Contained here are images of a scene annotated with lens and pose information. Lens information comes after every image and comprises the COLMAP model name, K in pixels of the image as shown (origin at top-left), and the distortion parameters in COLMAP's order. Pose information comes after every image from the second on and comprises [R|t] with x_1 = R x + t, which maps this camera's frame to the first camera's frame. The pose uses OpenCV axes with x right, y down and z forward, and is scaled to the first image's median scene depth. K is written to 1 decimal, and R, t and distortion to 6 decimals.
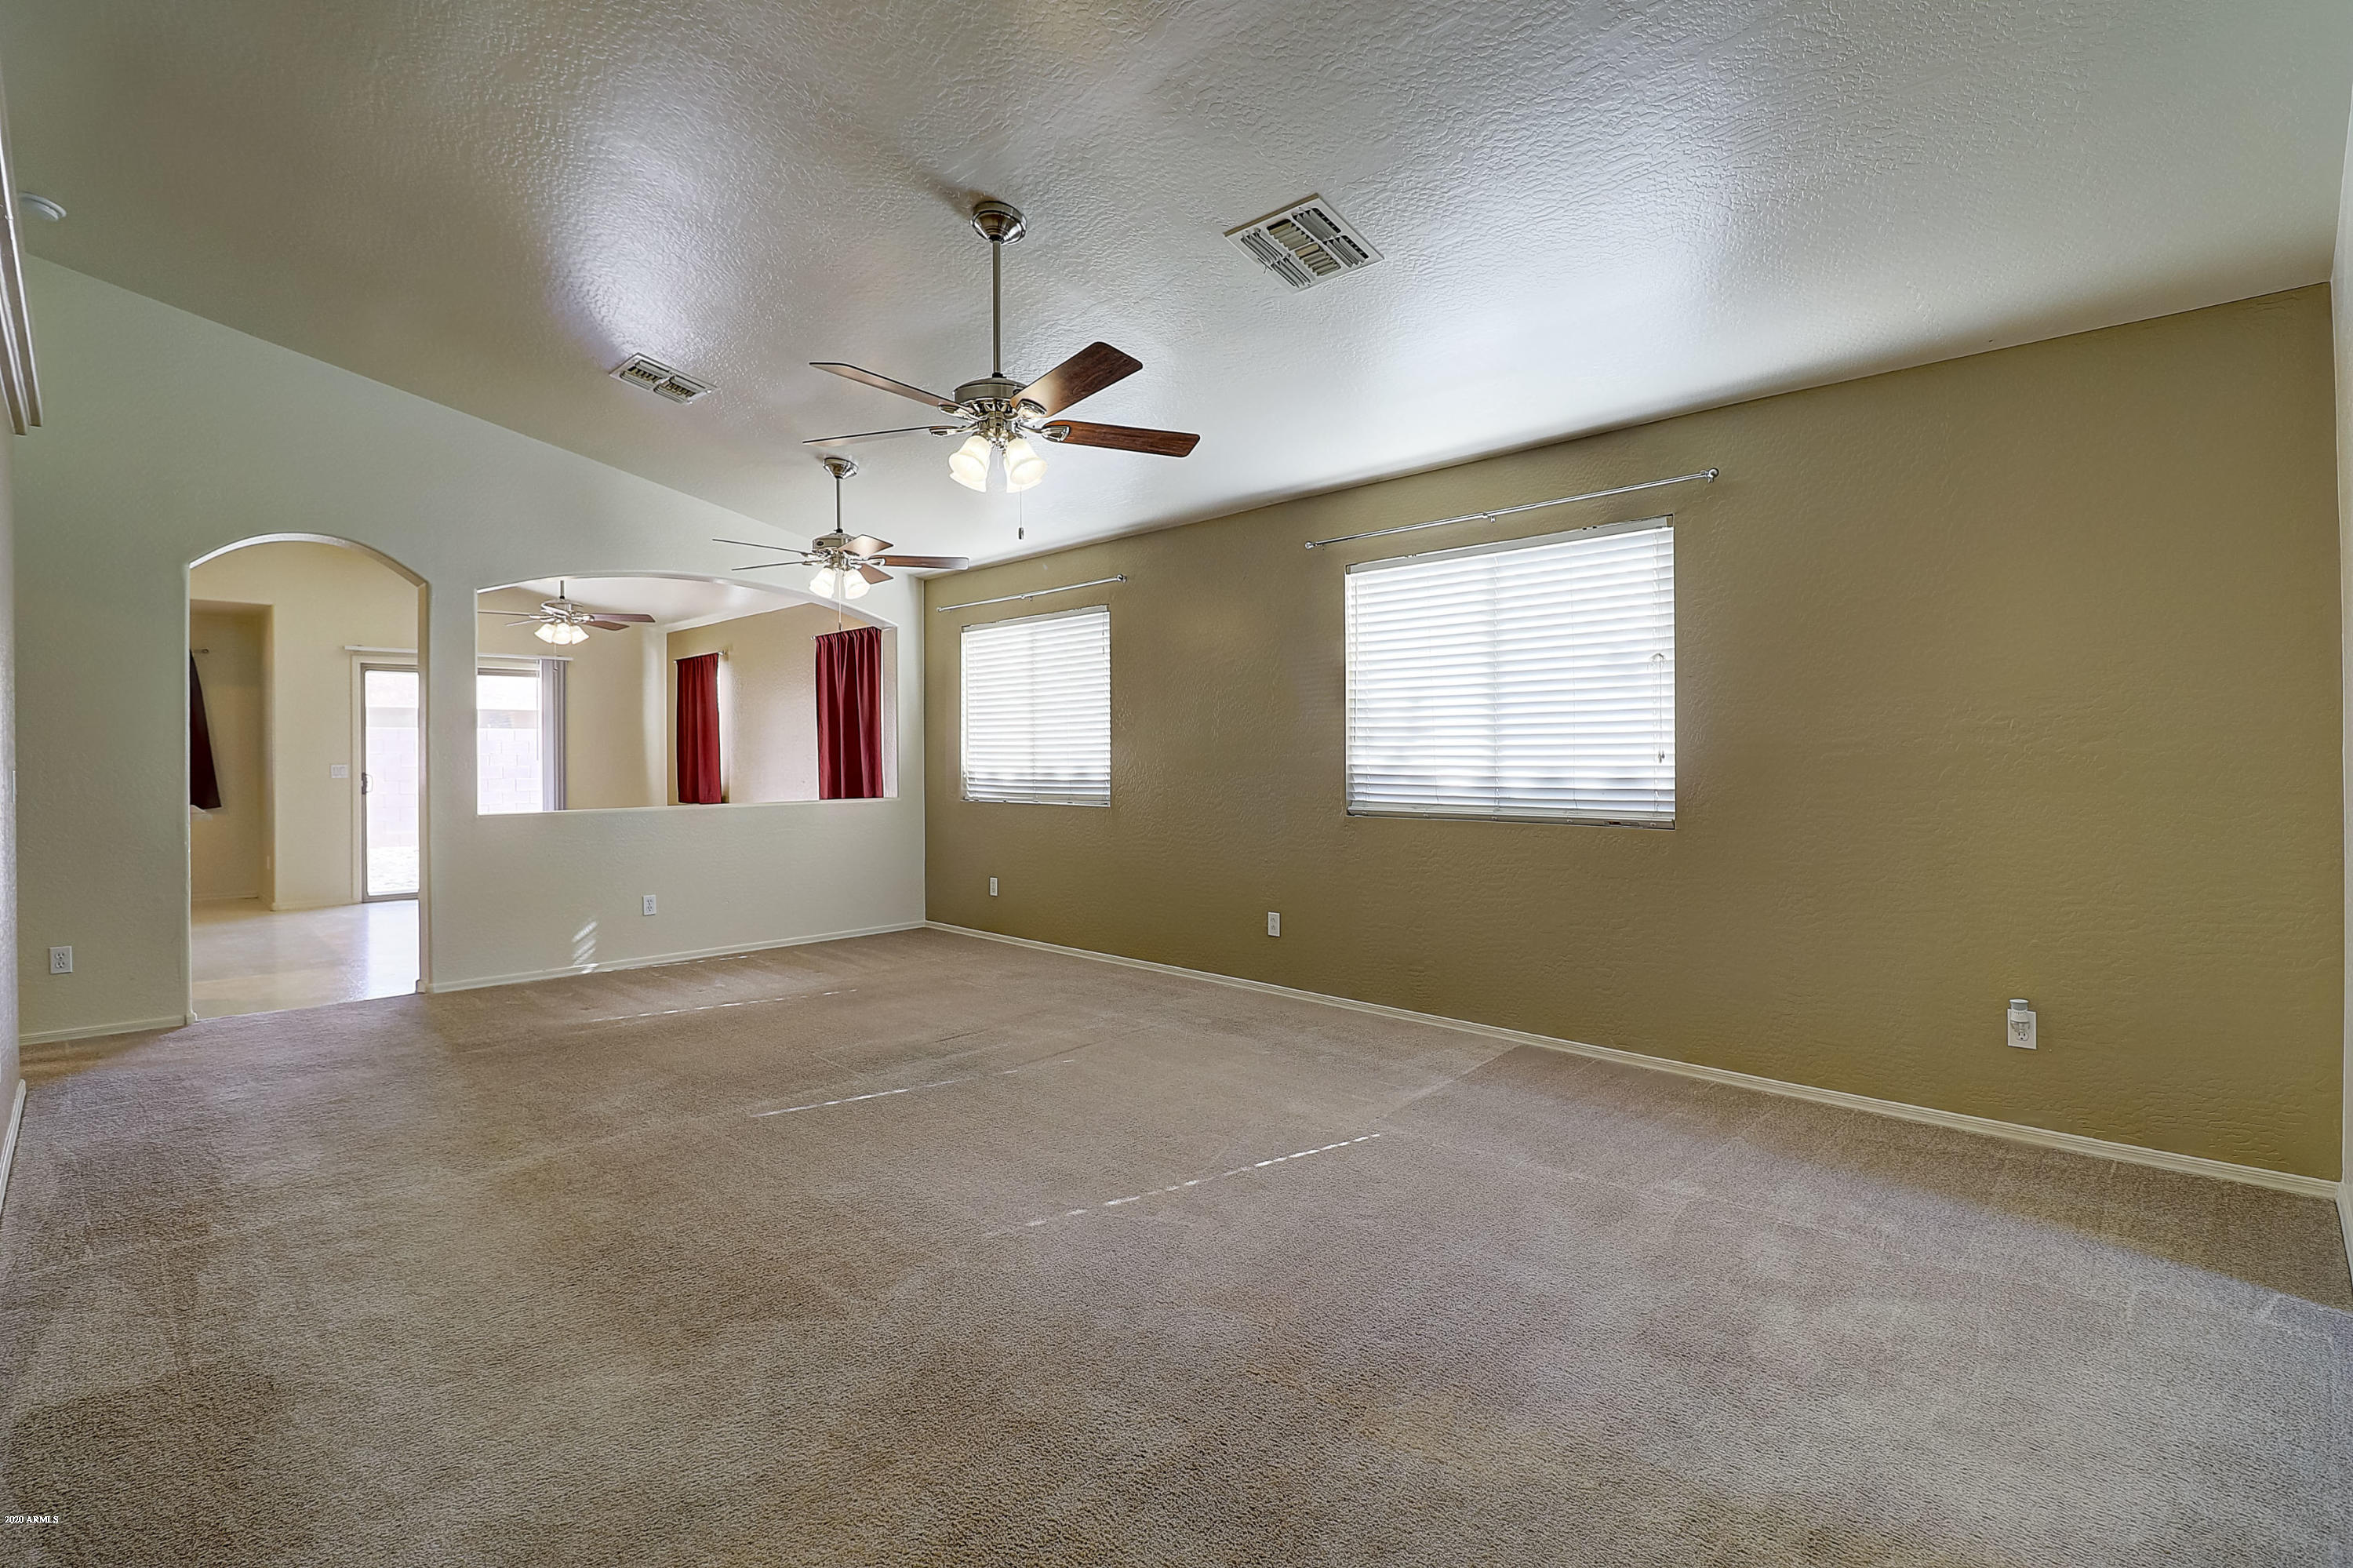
lens RADIAL K [[1086.5, 0, 1160.5], [0, 1086.5, 754.8], [0, 0, 1]] dist [0.000411, -0.014825]
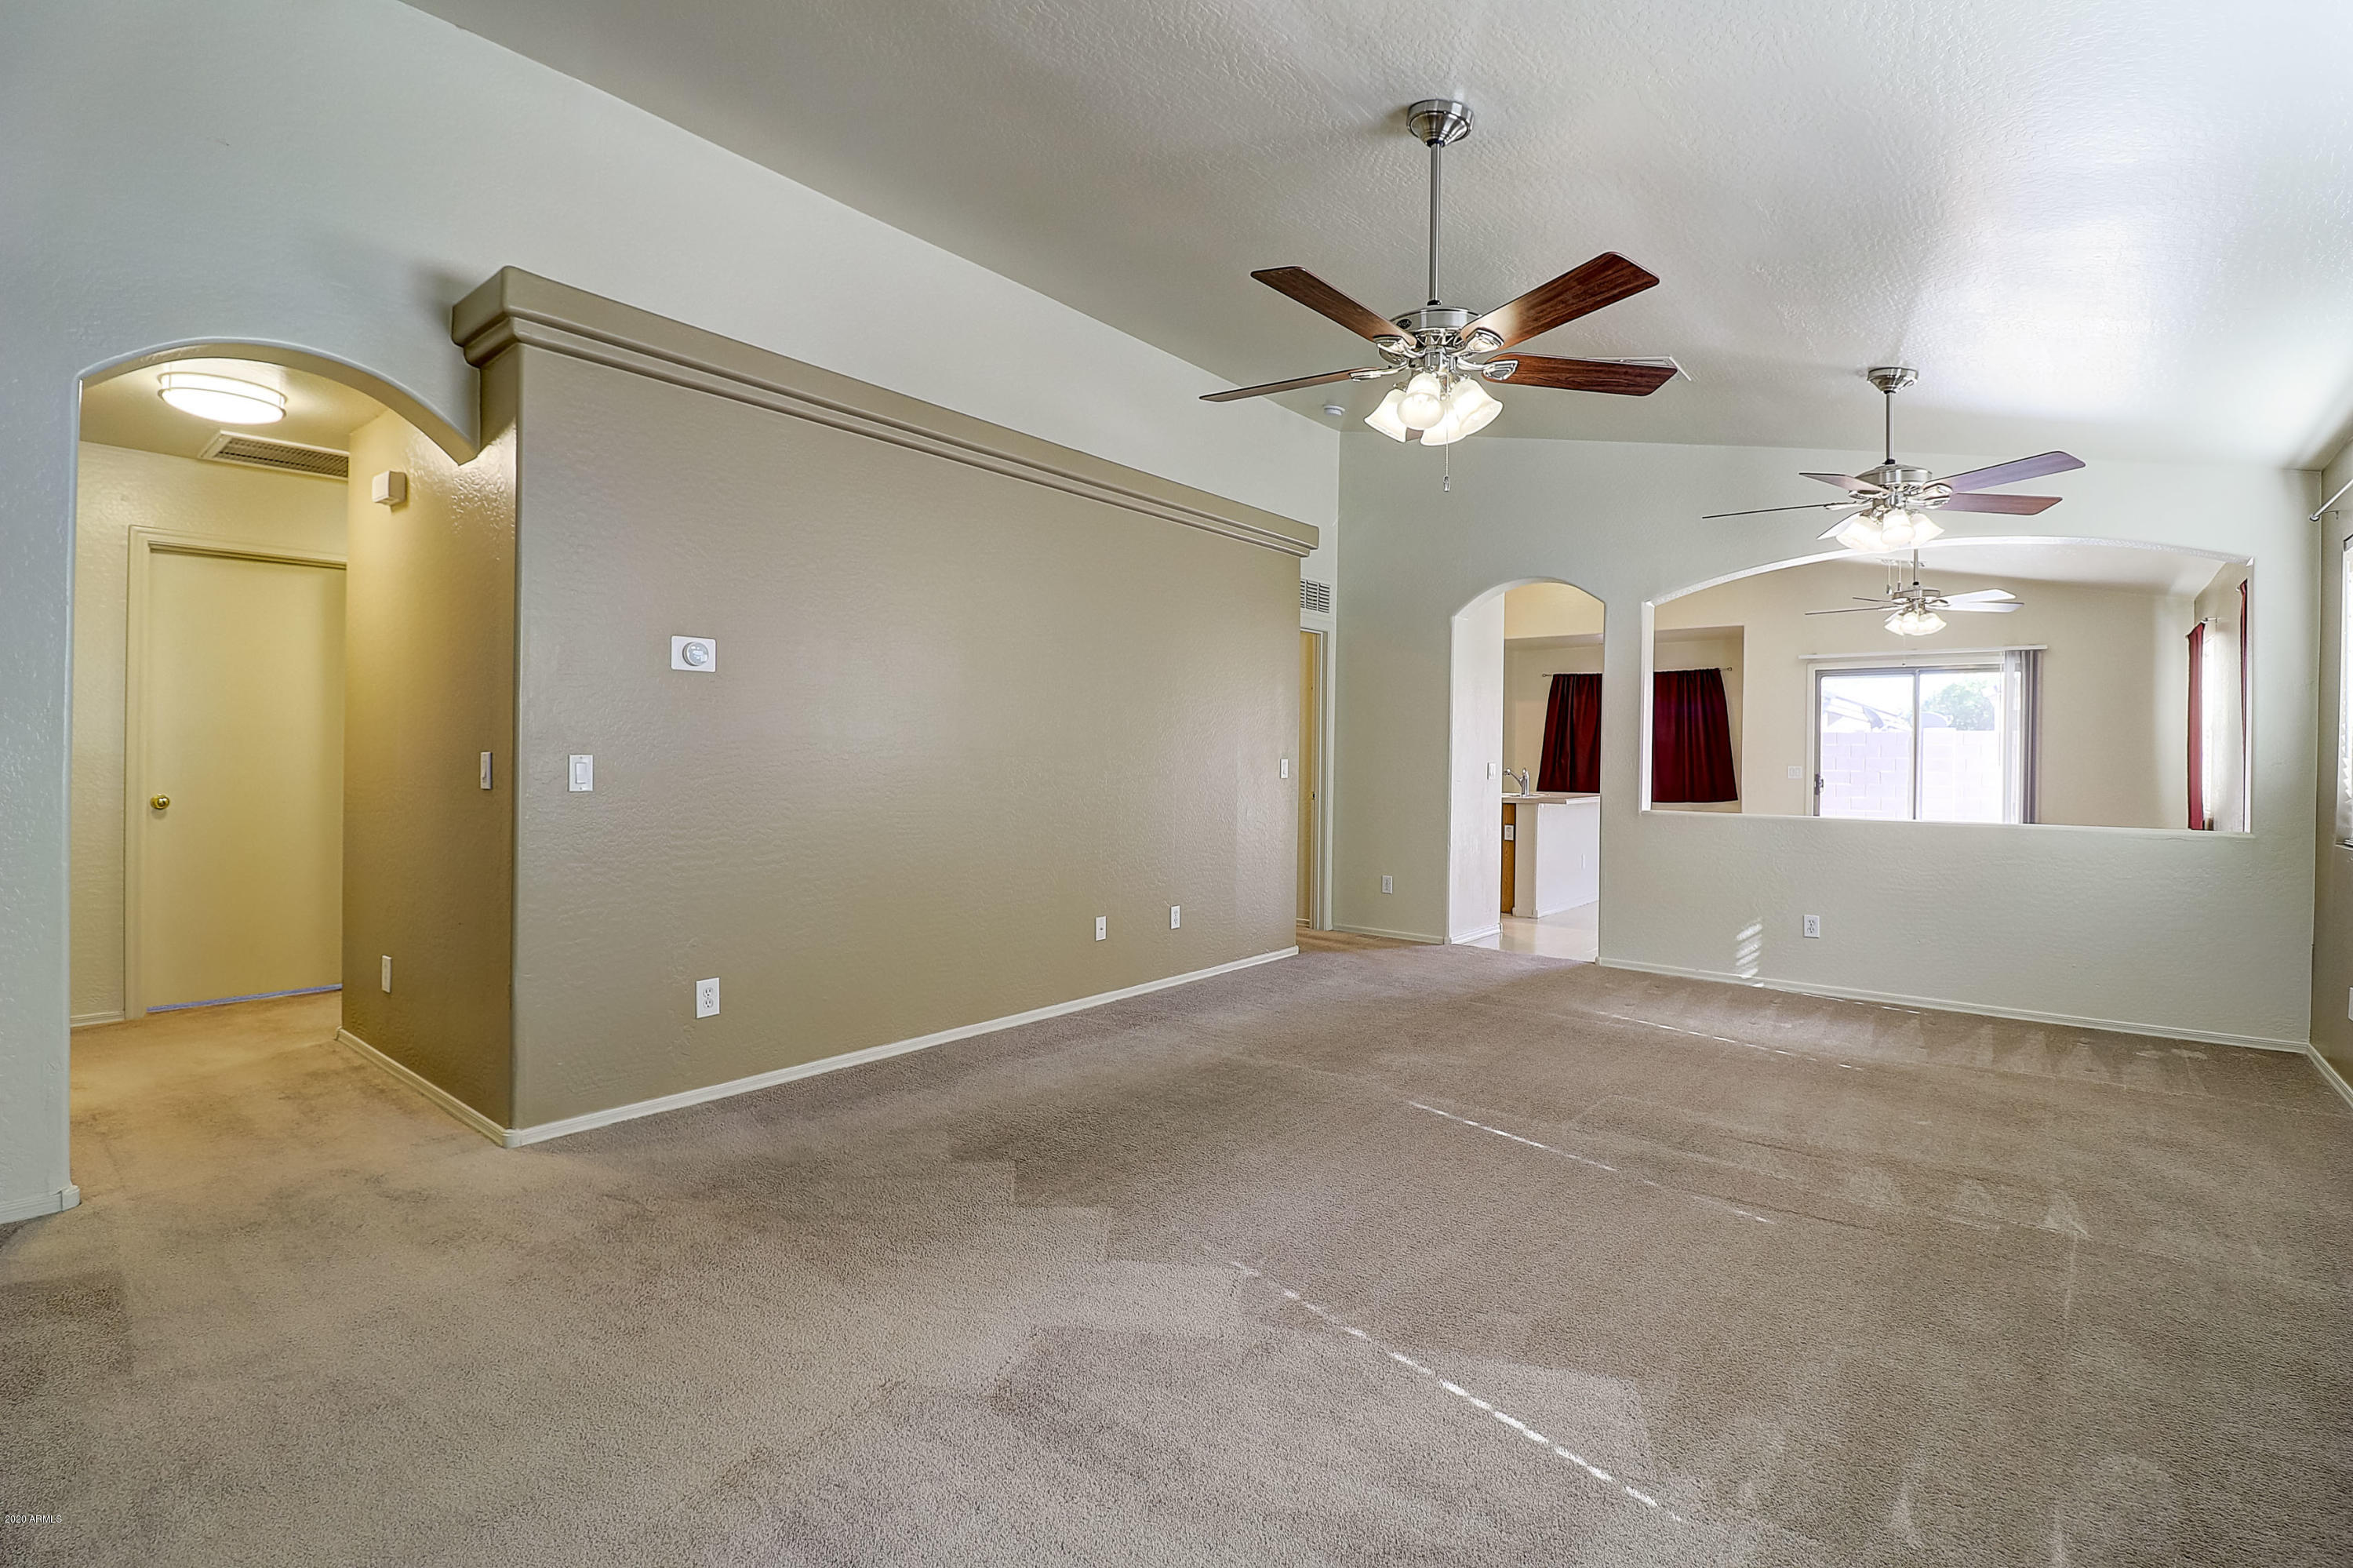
lens RADIAL K [[1086.5, 0, 1160.5], [0, 1086.5, 754.8], [0, 0, 1]] dist [0.000411, -0.014825]
pose [[0.091310, 0.005378, -0.995808, 0.362344], [-0.011866, 0.999920, 0.004312, 0.000394], [0.995752, 0.011422, 0.091367, 0.385827]]
